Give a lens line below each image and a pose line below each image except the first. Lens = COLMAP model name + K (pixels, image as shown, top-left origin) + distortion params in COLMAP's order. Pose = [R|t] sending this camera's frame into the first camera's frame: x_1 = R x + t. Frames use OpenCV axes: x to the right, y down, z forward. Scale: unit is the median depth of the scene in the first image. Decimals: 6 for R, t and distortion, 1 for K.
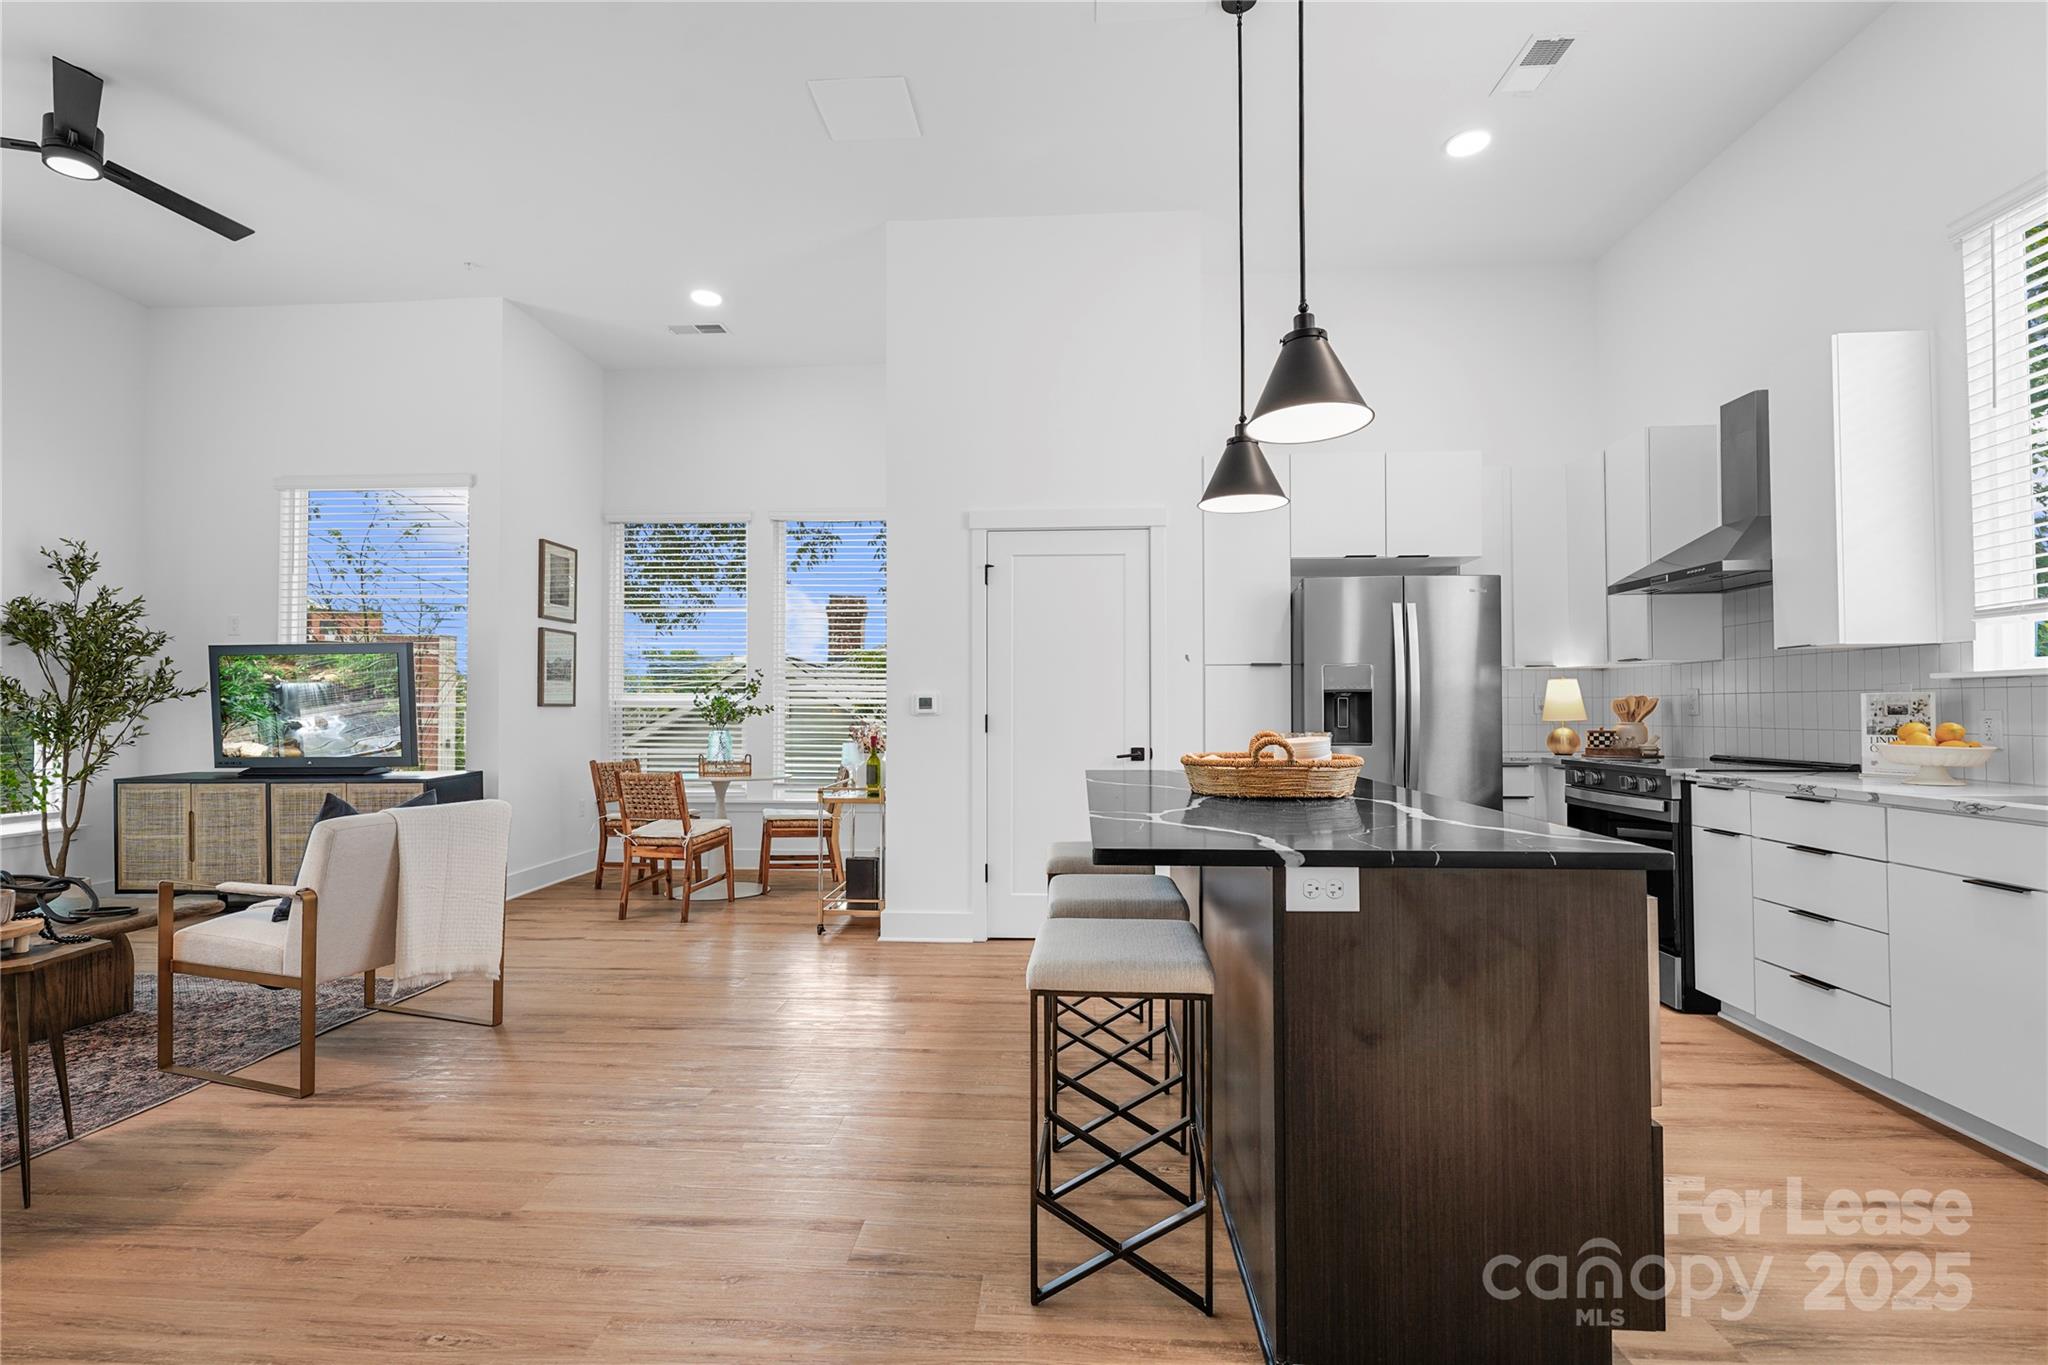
lens RADIAL K [[940.8, 0, 1011.5], [0, 940.8, 688.2], [0, 0, 1]] dist [0.001213, -0.000212]
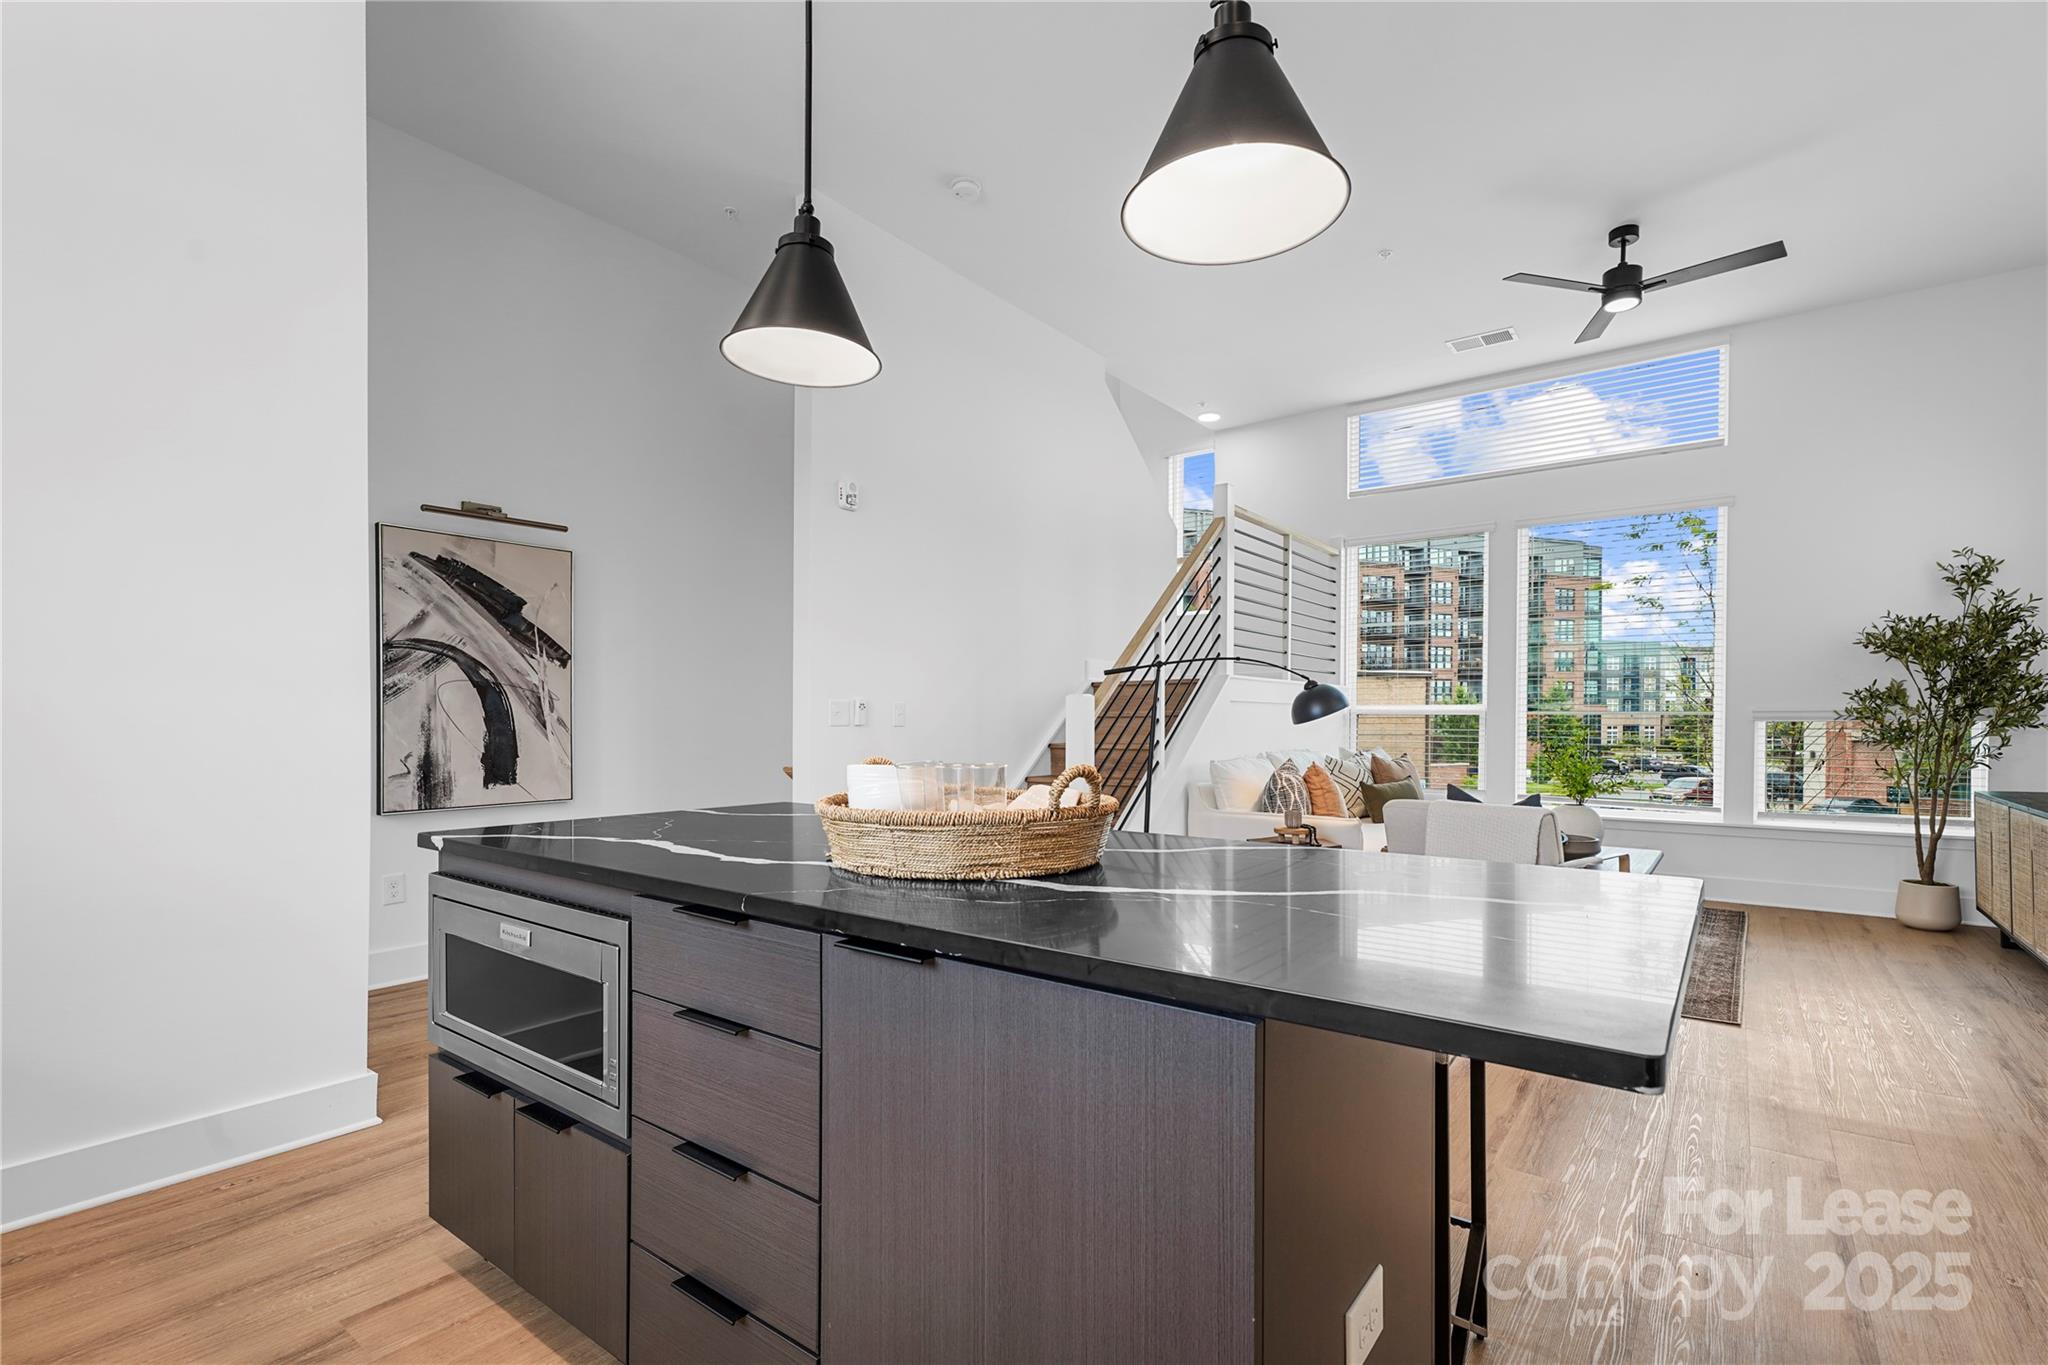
lens RADIAL K [[940.8, 0, 1017.2], [0, 940.8, 732.2], [0, 0, 1]] dist [0.001213, -0.000212]
pose [[-0.546529, 0.011805, -0.837357, 0.441644], [0.017976, 0.999836, 0.002363, 0.016970], [0.837247, -0.013762, -0.546651, 0.784157]]
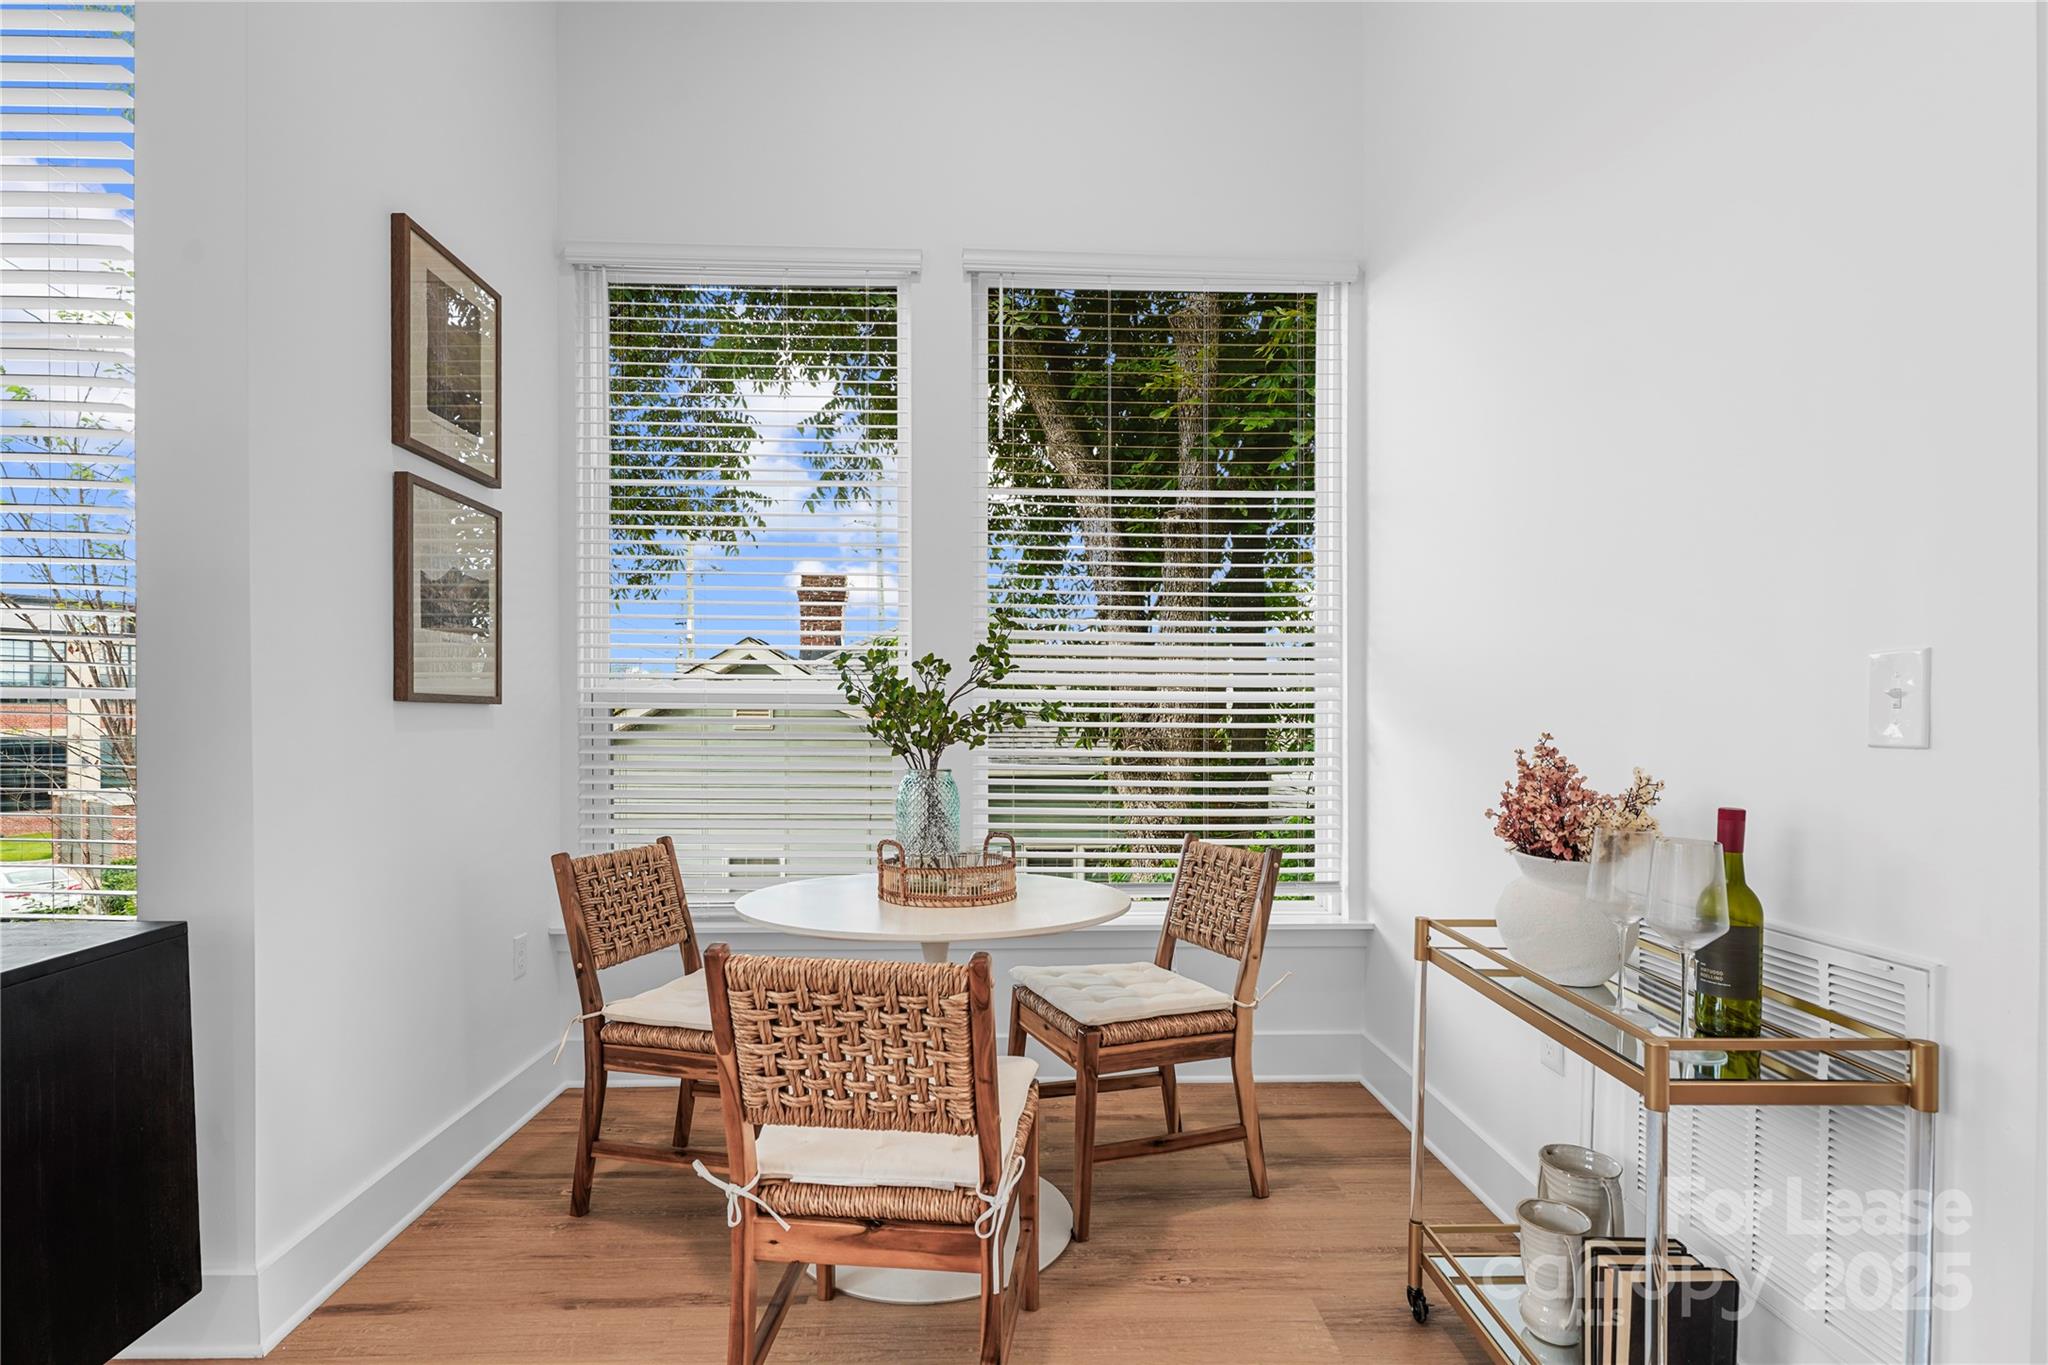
lens RADIAL K [[940.8, 0, 1004.6], [0, 940.8, 720.0], [0, 0, 1]] dist [0.001213, -0.000212]
pose [[0.995752, 0.000975, 0.092073, -0.398646], [-0.003287, 0.999683, 0.024958, 0.021304], [-0.092019, -0.025155, 0.995439, 0.811102]]
